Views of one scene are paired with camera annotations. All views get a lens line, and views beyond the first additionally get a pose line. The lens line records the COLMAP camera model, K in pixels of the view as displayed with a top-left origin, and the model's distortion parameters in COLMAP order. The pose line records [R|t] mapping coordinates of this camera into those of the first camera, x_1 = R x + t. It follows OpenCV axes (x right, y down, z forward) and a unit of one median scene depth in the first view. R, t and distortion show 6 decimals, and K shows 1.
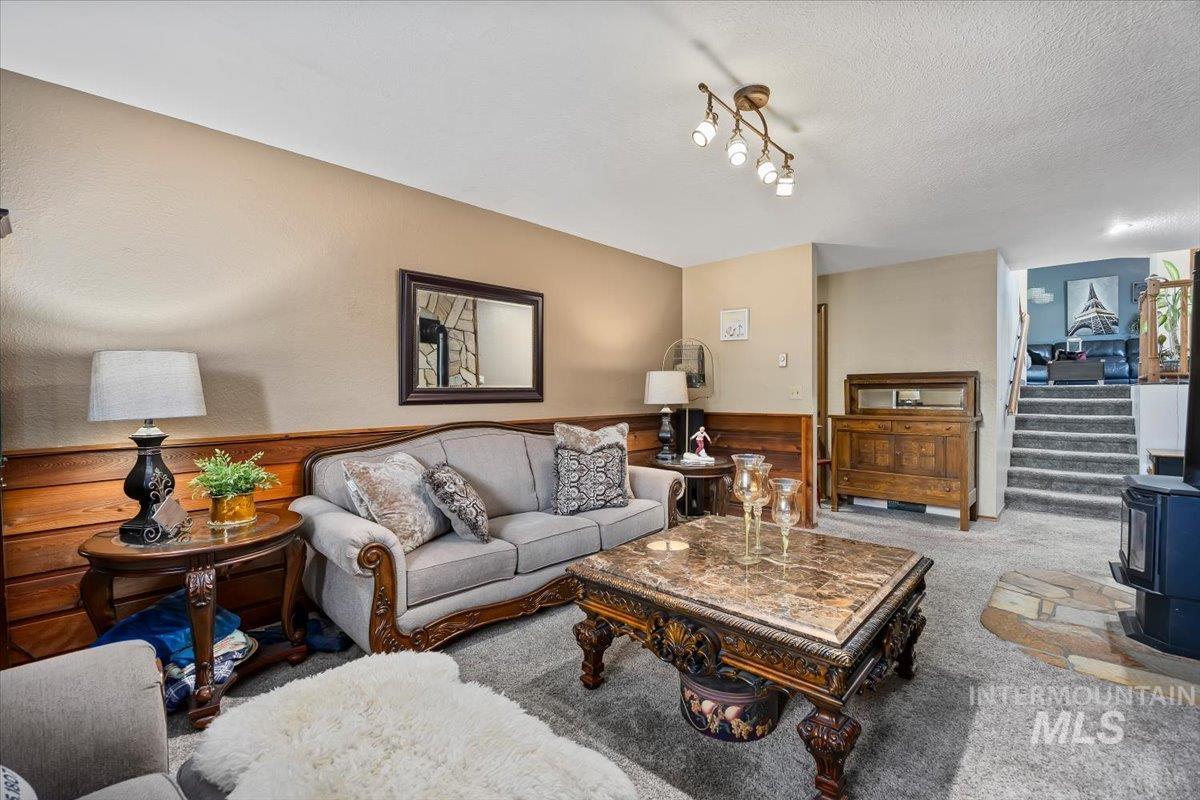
lens RADIAL K [[522.0, 0, 595.4], [0, 522.0, 397.7], [0, 0, 1]] dist [-0.011271, 0.000080]
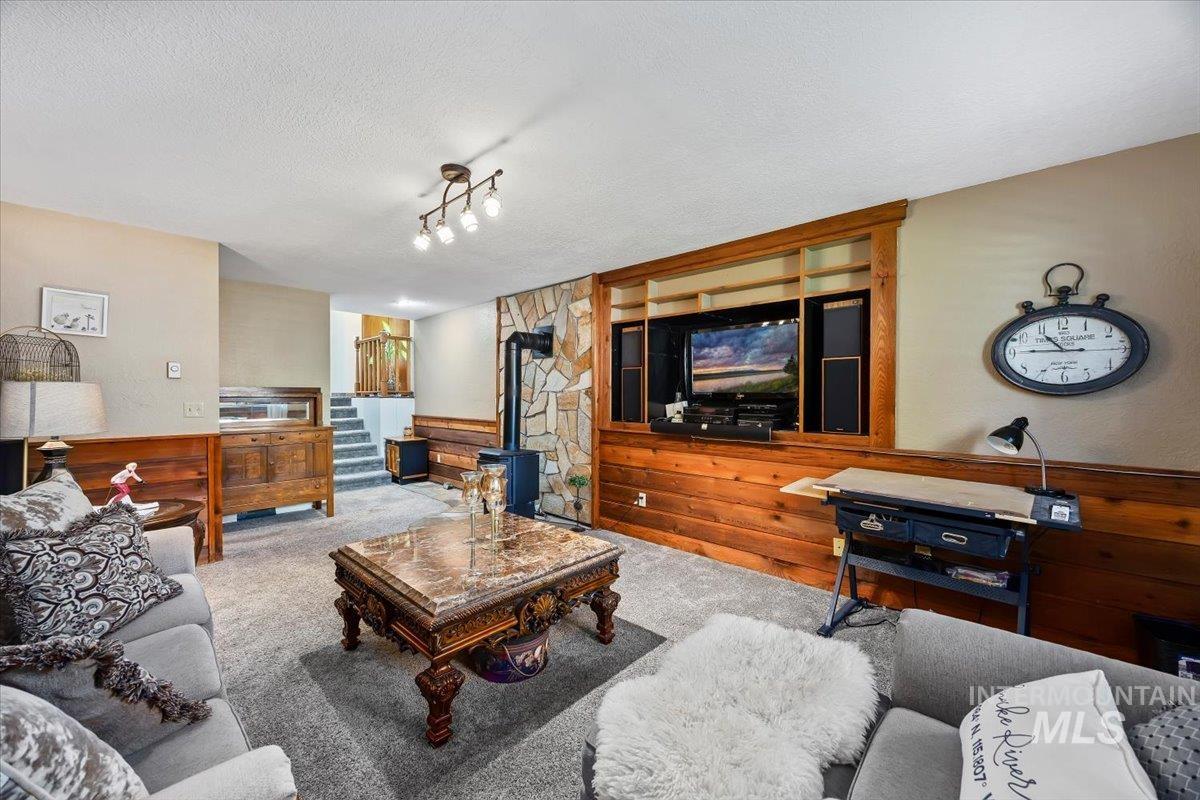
lens RADIAL K [[470.3, 0, 604.9], [0, 470.3, 396.1], [0, 0, 1]] dist [0.002393, -0.000058]
pose [[-0.008592, -0.003438, 0.999957, -0.874815], [0.009154, 0.999952, 0.003517, -0.062653], [-0.999921, 0.009184, -0.008560, 0.723580]]
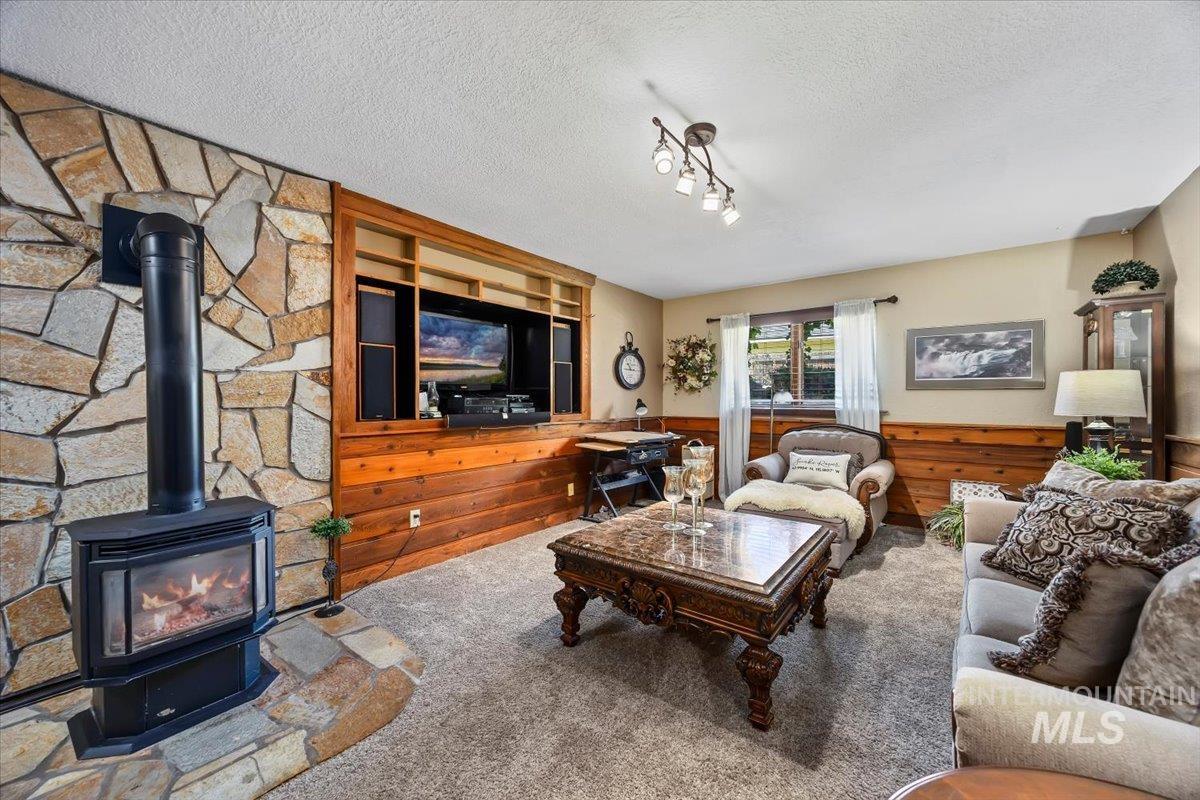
lens RADIAL K [[452.7, 0, 606.5], [0, 452.7, 399.7], [0, 0, 1]] dist [0.001669, -0.000404]
pose [[-0.992791, 0.000833, -0.119857, 0.671994], [-0.000141, 0.999967, 0.008117, -0.019812], [0.119860, 0.008076, -0.992758, 2.112472]]
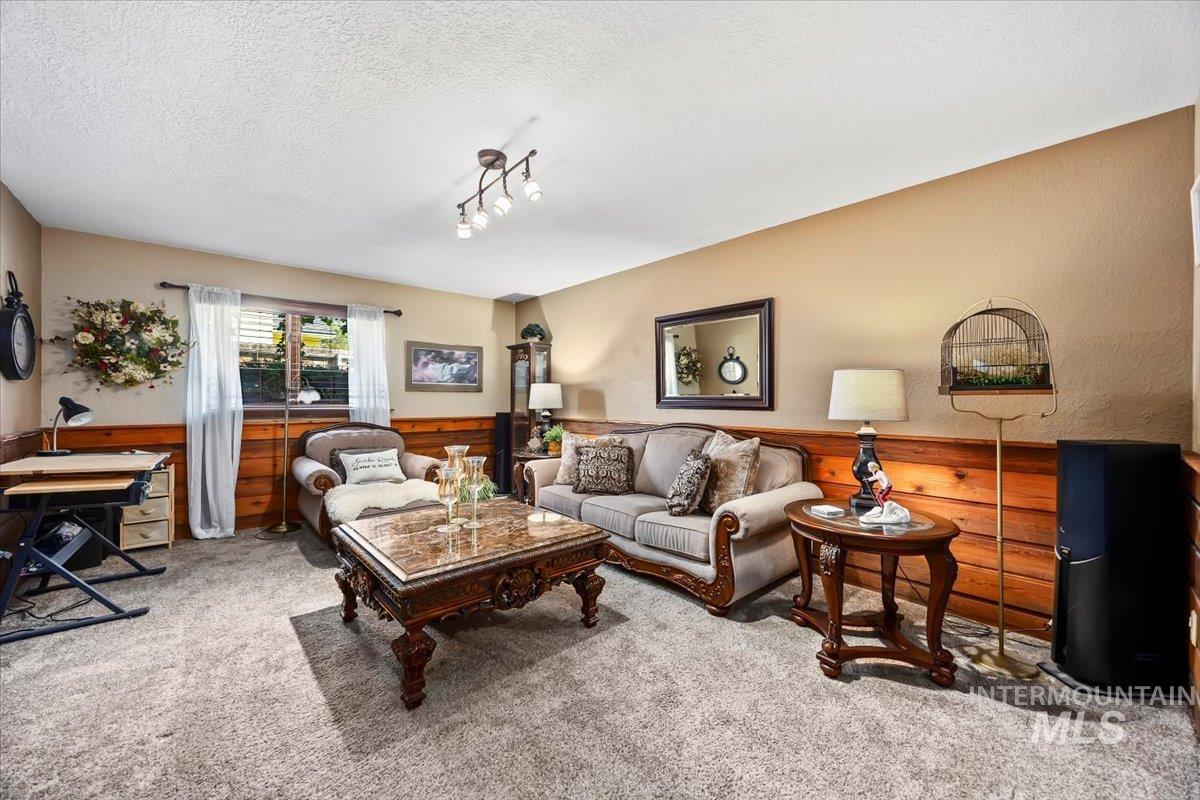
lens RADIAL K [[452.7, 0, 604.6], [0, 452.7, 396.9], [0, 0, 1]] dist [0.001669, -0.000404]
pose [[-0.072621, -0.001856, -0.997358, 1.466557], [-0.011314, 0.999935, -0.001037, -0.024646], [0.997295, 0.011209, -0.072638, 1.471840]]
